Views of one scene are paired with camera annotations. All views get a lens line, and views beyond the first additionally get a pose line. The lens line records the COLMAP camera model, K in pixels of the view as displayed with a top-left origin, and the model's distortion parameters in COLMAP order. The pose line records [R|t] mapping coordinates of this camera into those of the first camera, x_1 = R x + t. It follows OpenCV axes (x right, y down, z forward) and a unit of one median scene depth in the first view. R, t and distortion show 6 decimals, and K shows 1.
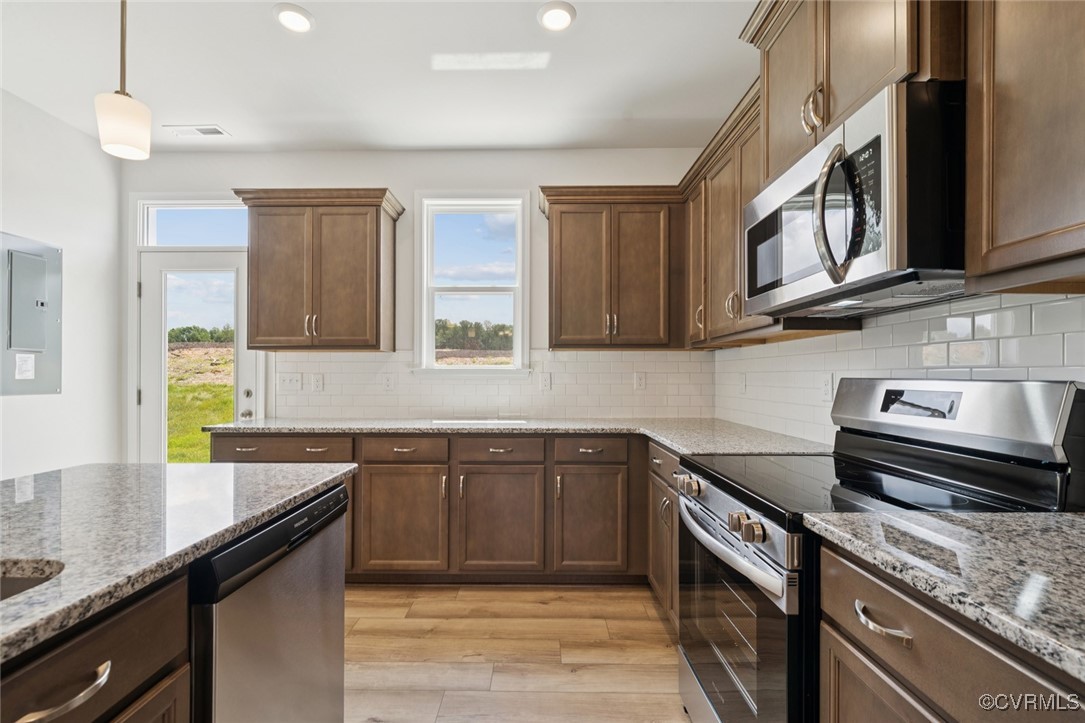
lens RADIAL K [[480.6, 0, 531.5], [0, 480.6, 374.9], [0, 0, 1]] dist [-0.000773, -0.000374]
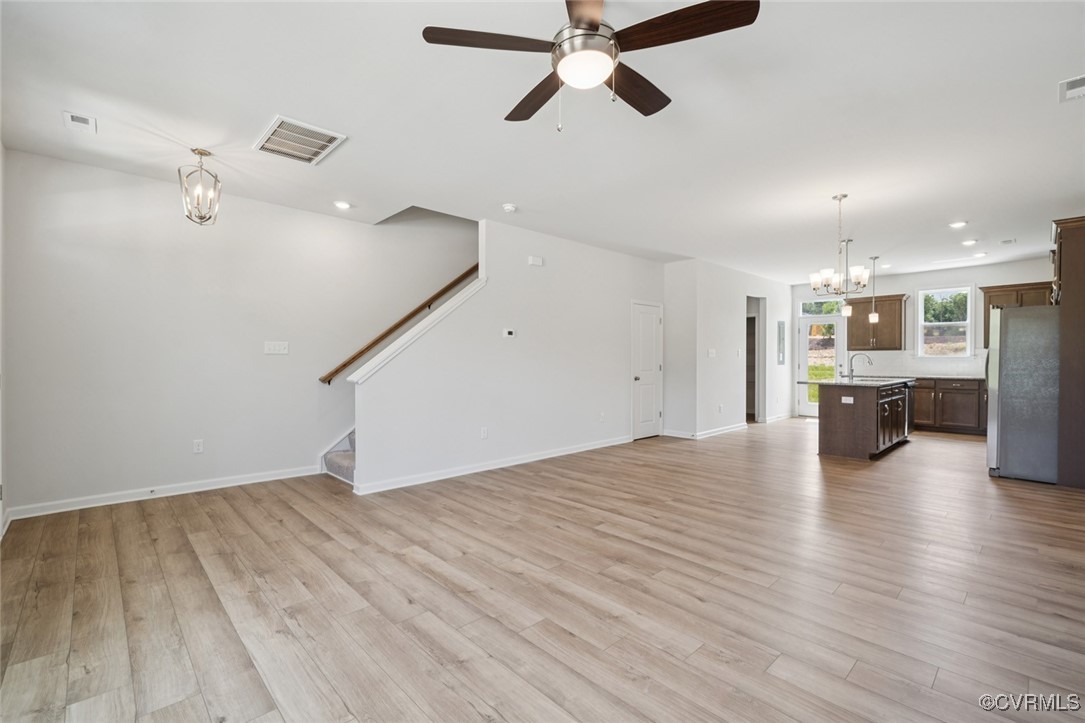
lens RADIAL K [[480.6, 0, 537.8], [0, 480.6, 360.4], [0, 0, 1]] dist [-0.000773, -0.000374]
pose [[0.699997, 0.000517, -0.714145, 0.204260], [0.000800, 0.999999, 0.001509, 0.002413], [0.714145, -0.001627, 0.699996, -2.525689]]
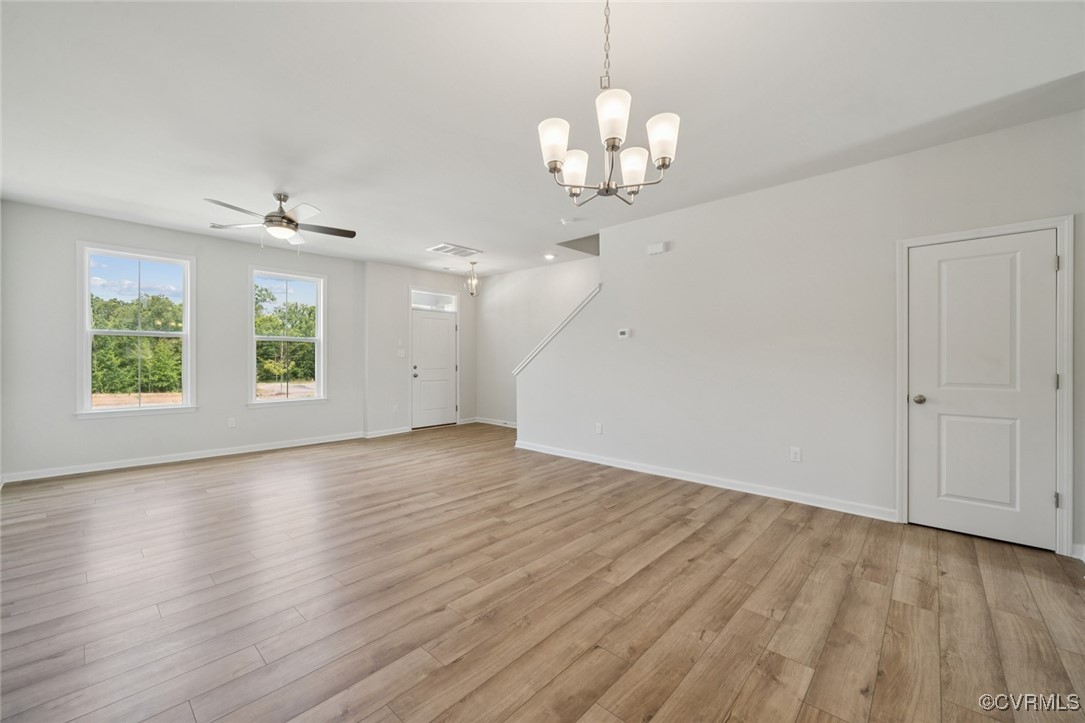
lens RADIAL K [[433.1, 0, 537.7], [0, 433.1, 363.0], [0, 0, 1]] dist [-0.004016, -0.000628]
pose [[-0.671335, 0.000274, -0.741154, 0.235328], [-0.003530, 0.999987, 0.003566, 0.006108], [0.741146, 0.005010, -0.671325, -0.494179]]
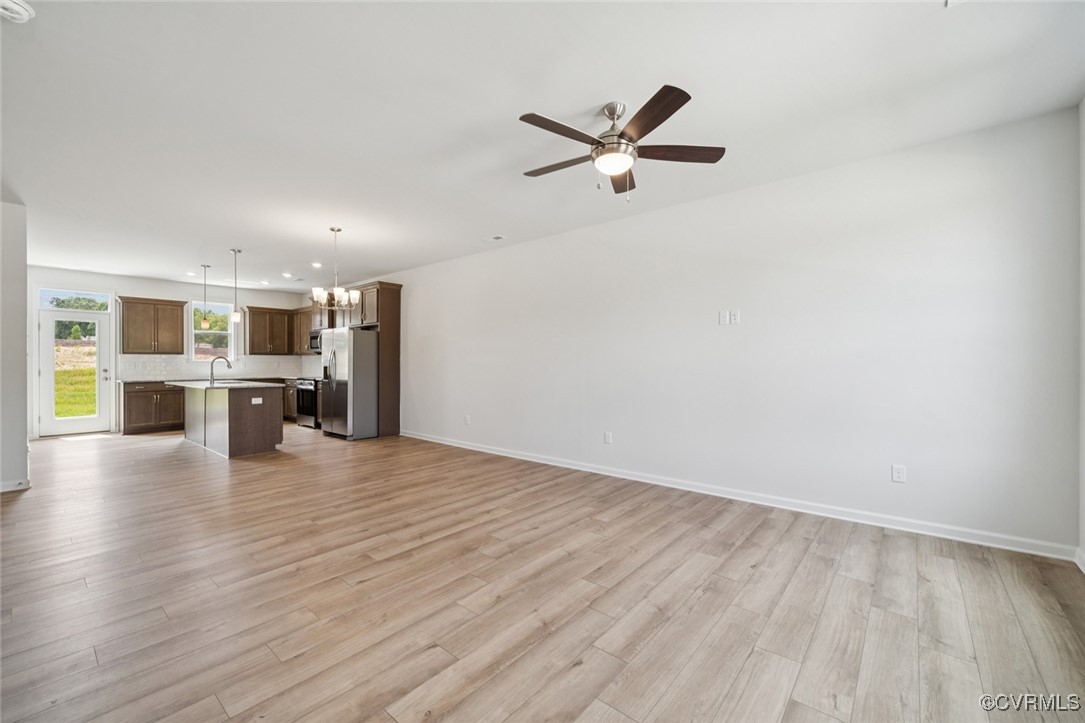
lens RADIAL K [[433.1, 0, 543.7], [0, 433.1, 366.1], [0, 0, 1]] dist [-0.004016, -0.000628]
pose [[0.628706, -0.008559, 0.777596, -1.003374], [0.001728, 0.999952, 0.009609, -0.002638], [-0.777642, -0.004698, 0.628690, -2.446614]]
